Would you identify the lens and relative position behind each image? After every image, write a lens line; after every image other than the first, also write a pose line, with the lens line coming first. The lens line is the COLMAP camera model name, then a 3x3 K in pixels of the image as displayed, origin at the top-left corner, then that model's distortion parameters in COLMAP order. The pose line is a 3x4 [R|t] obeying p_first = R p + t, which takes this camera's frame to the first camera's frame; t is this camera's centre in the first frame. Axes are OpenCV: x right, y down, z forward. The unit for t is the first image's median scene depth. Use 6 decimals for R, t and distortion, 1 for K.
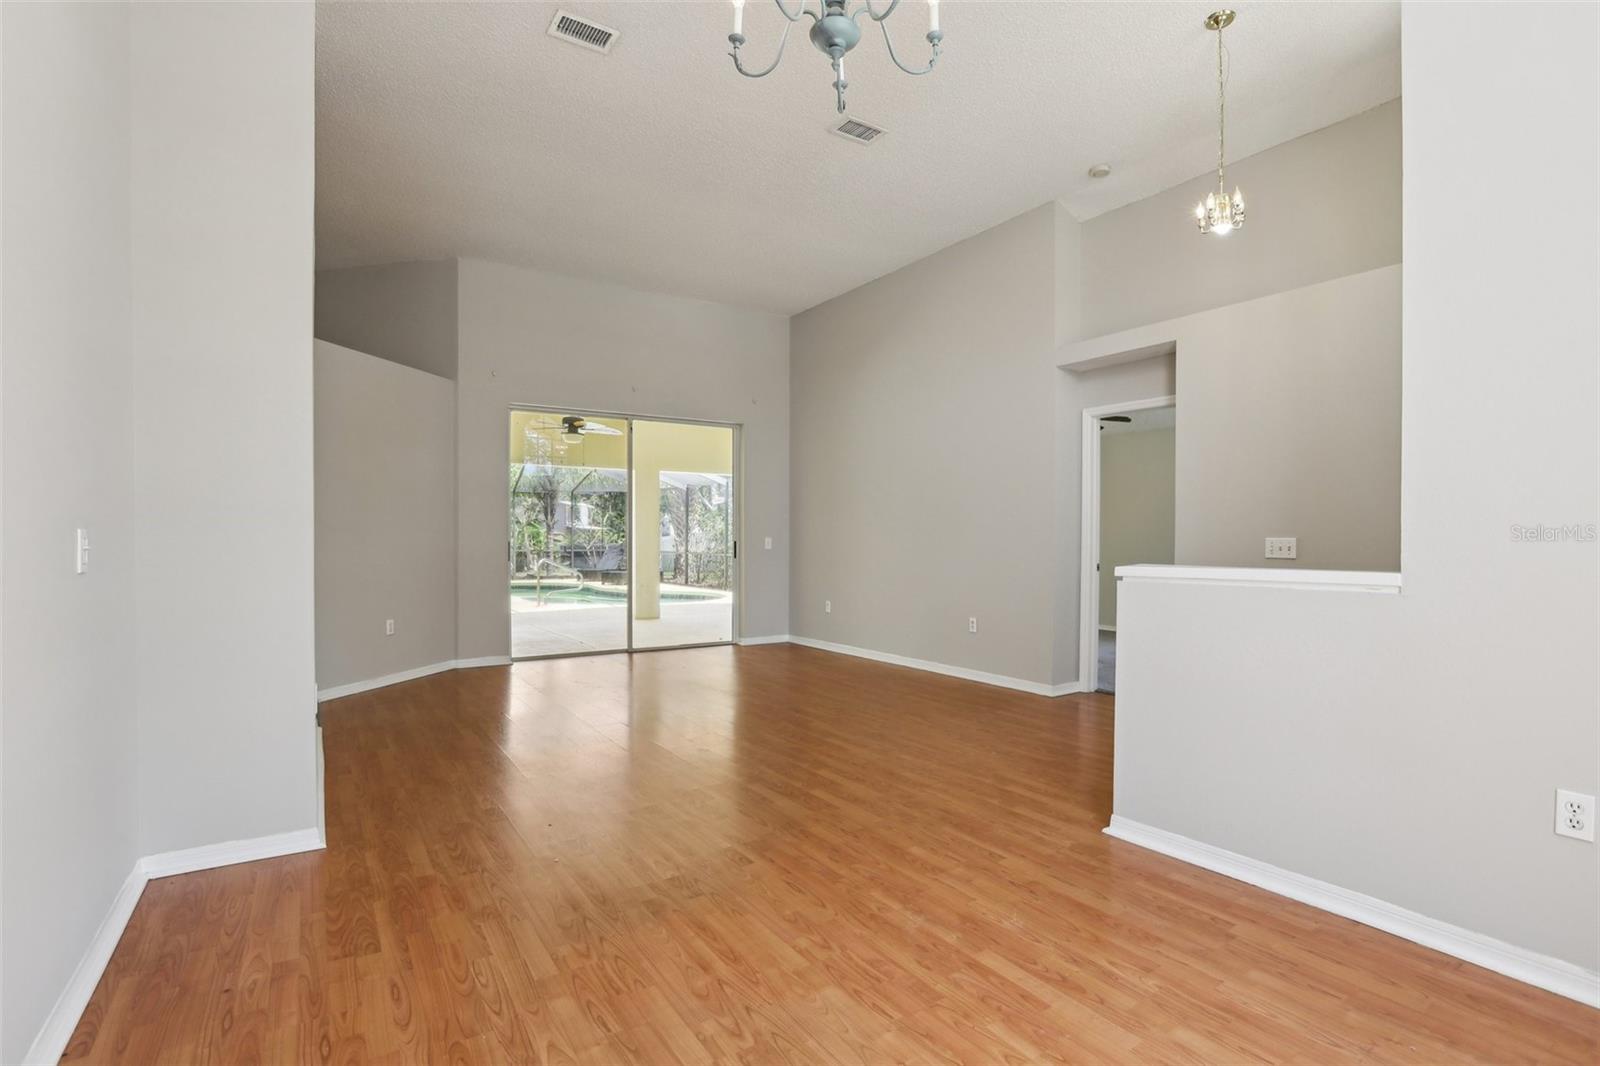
lens RADIAL K [[757.6, 0, 797.6], [0, 757.6, 536.2], [0, 0, 1]] dist [-0.056785, 0.023574]
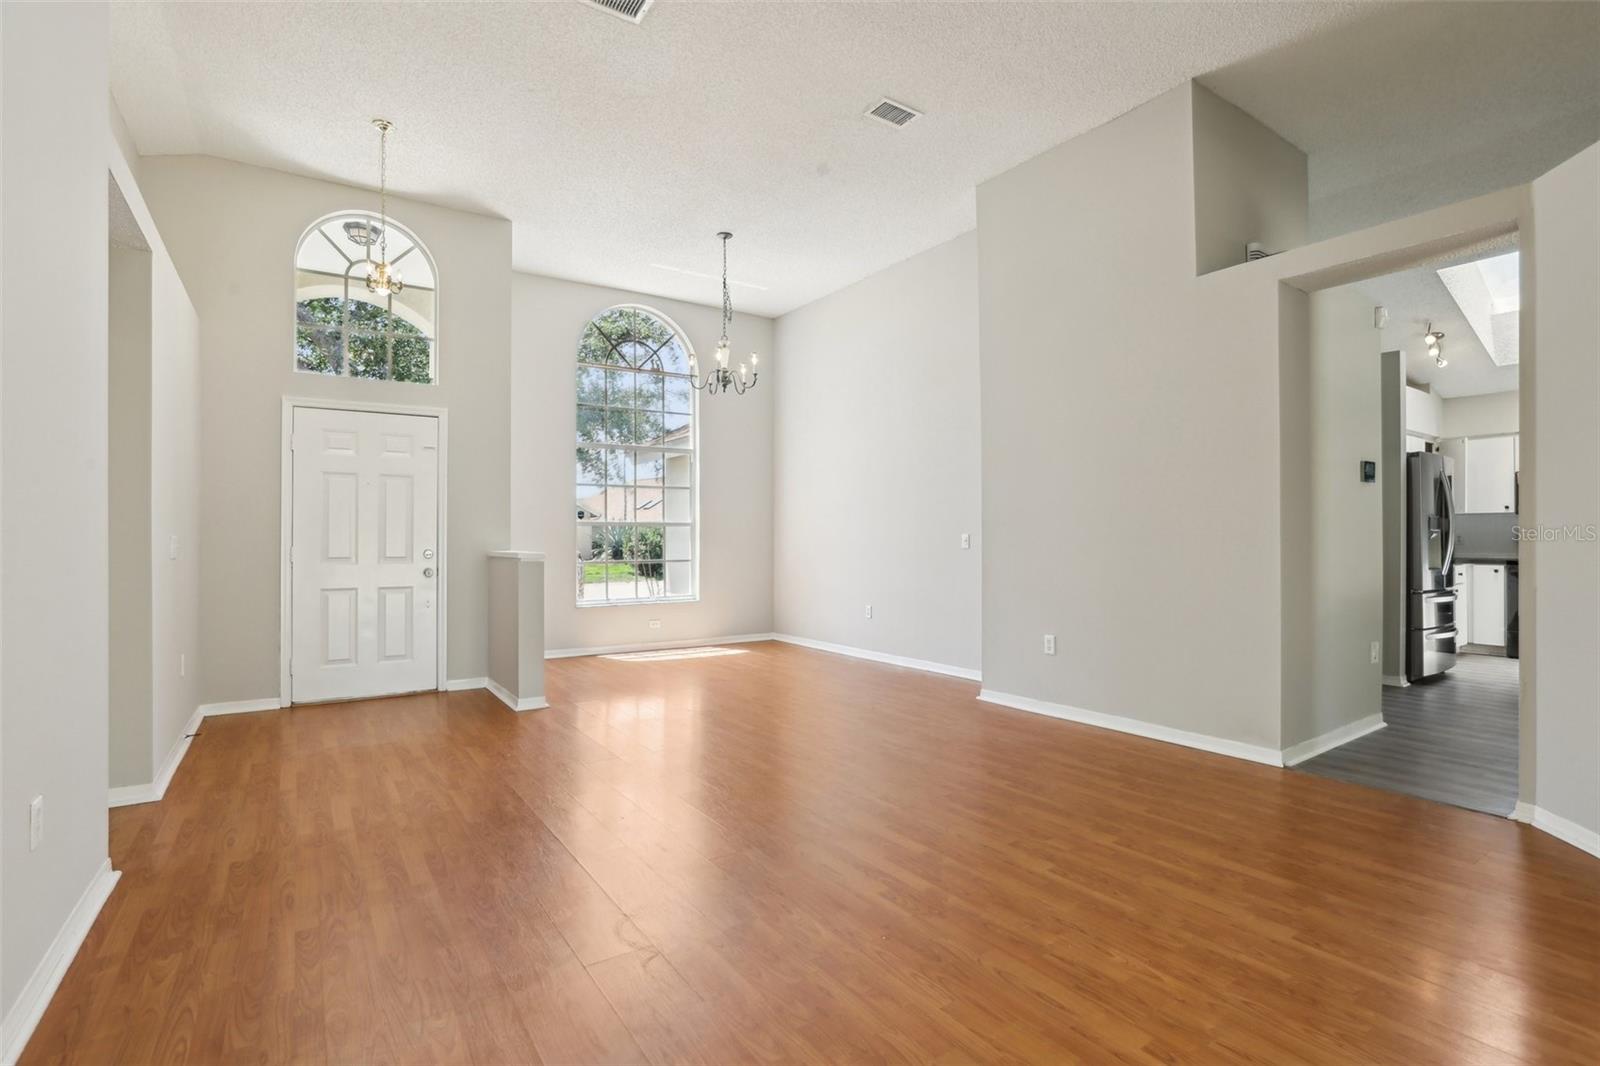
lens RADIAL K [[750.7, 0, 804.1], [0, 750.7, 546.4], [0, 0, 1]] dist [-0.057744, 0.023152]
pose [[-0.999735, 0.001211, -0.022998, -0.033869], [0.001074, 0.999981, 0.005994, 0.003153], [0.023004, 0.005968, -0.999718, 0.654976]]
